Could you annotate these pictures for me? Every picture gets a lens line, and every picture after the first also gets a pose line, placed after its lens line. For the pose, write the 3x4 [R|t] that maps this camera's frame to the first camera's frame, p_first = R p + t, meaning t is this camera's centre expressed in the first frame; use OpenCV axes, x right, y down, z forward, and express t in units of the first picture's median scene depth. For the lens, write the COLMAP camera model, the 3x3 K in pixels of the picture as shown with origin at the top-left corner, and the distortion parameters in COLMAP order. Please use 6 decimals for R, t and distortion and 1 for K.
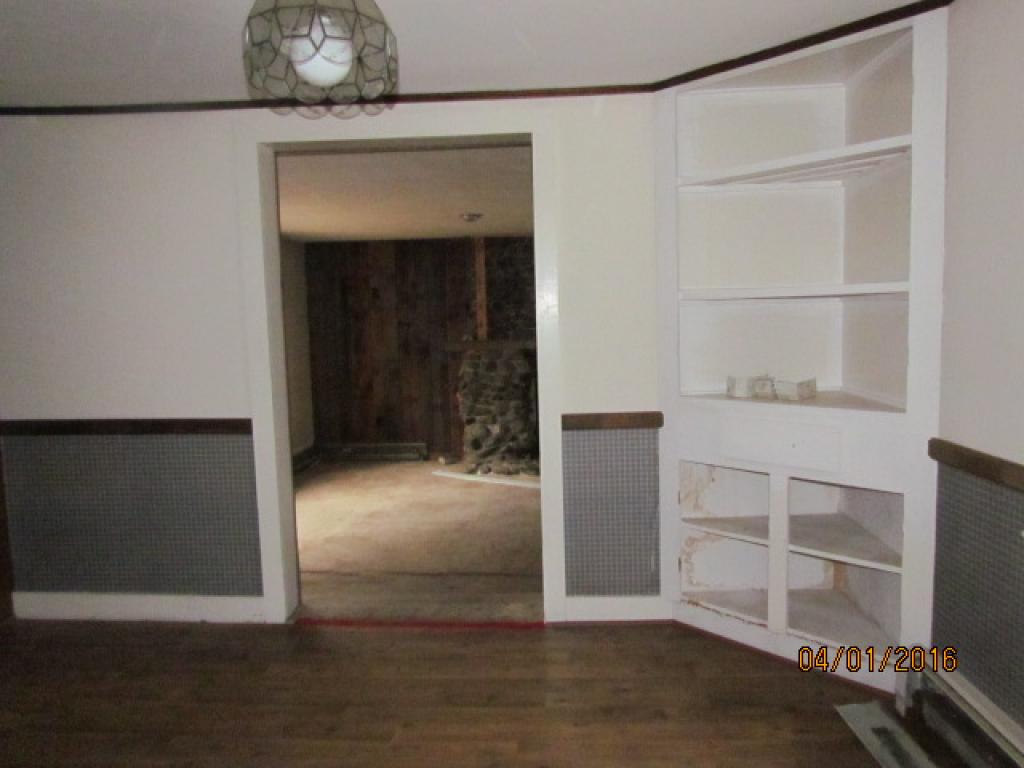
lens RADIAL K [[731.2, 0, 514.0], [0, 731.2, 378.4], [0, 0, 1]] dist [-0.009282, 0.000826]
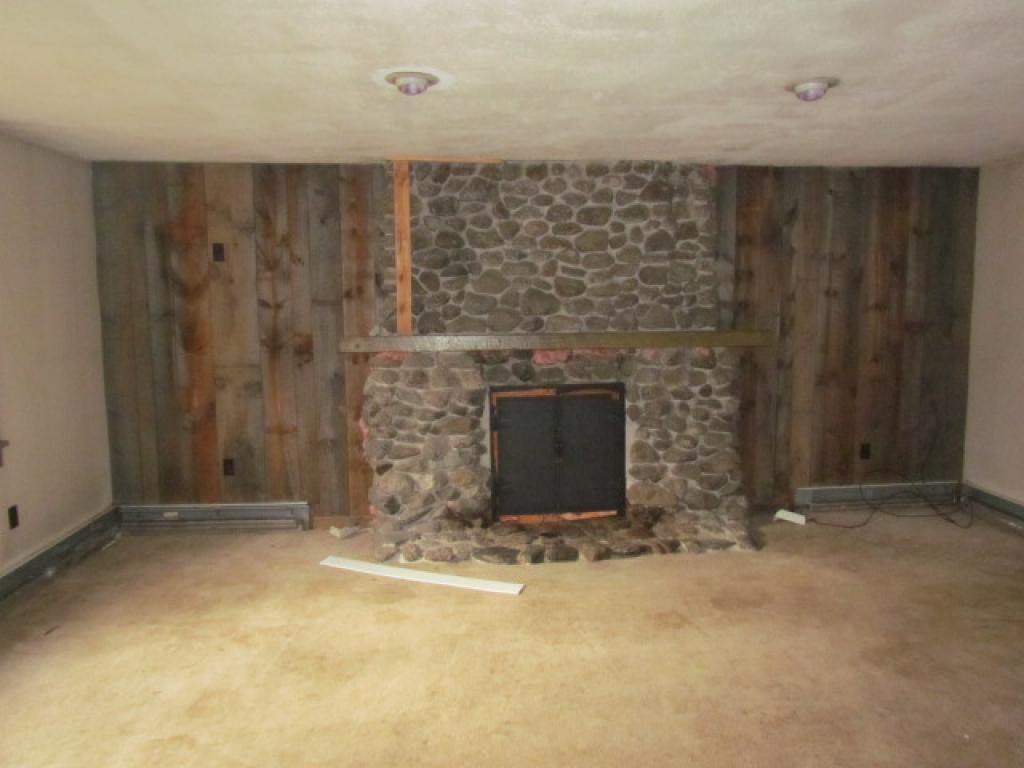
lens RADIAL K [[731.2, 0, 514.0], [0, 731.2, 378.4], [0, 0, 1]] dist [-0.009282, 0.000826]
pose [[0.985508, 0.000045, 0.169628, -0.055828], [-0.003451, 0.999798, 0.019783, -0.028040], [-0.169593, -0.020082, 0.985310, 0.388819]]
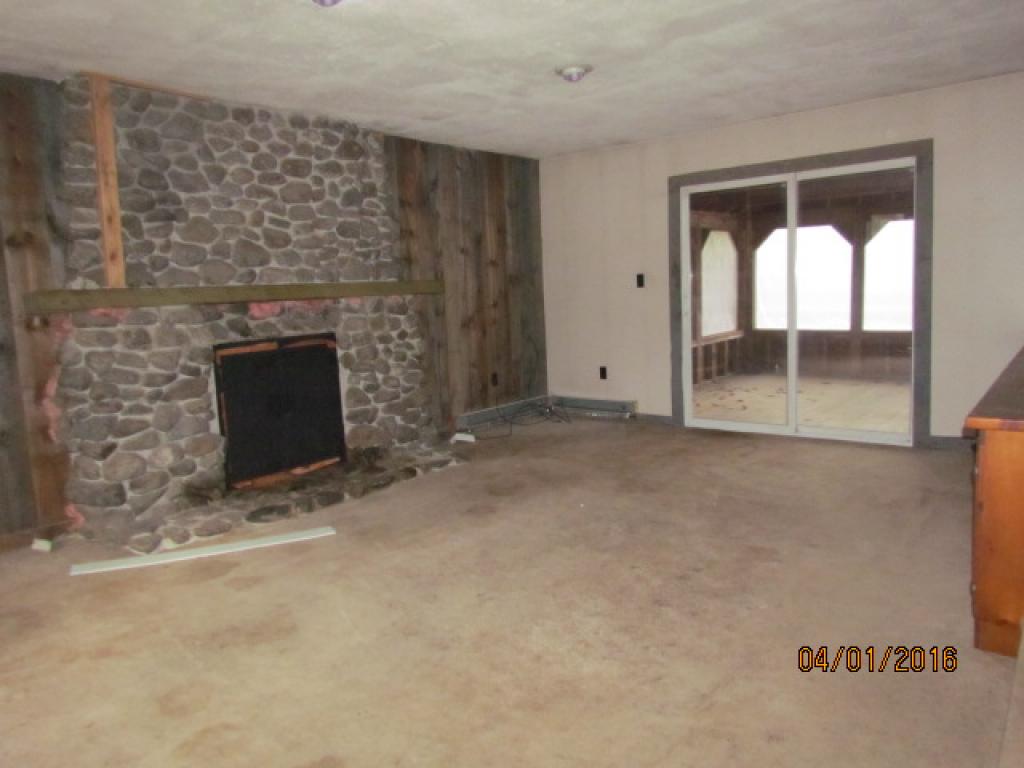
lens RADIAL K [[735.5, 0, 509.6], [0, 735.5, 372.7], [0, 0, 1]] dist [-0.010009, 0.000705]
pose [[0.582235, -0.089144, 0.808119, -0.297720], [0.096559, 0.994518, 0.040137, 0.012254], [-0.807266, 0.054662, 0.587651, 0.483446]]
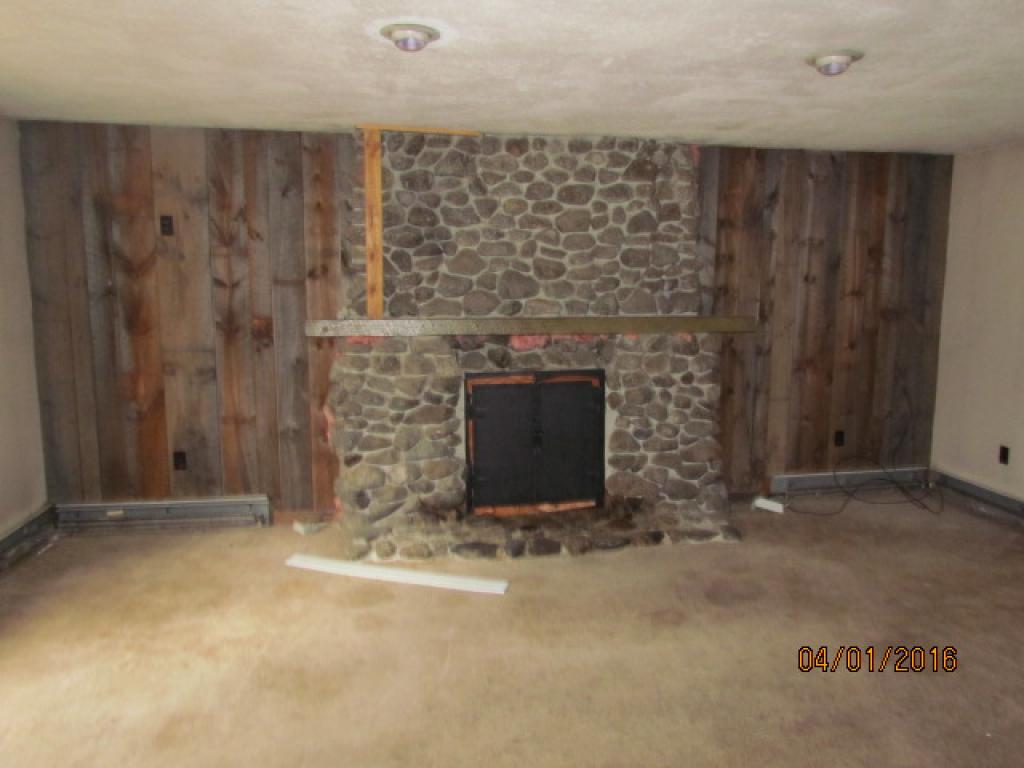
lens RADIAL K [[732.4, 0, 514.5], [0, 732.4, 381.3], [0, 0, 1]] dist [-0.008292, -0.007827]
pose [[0.967197, -0.004060, 0.253996, -0.082096], [-0.008239, 0.998845, 0.047340, -0.030463], [-0.253894, -0.047879, 0.966046, 0.424244]]
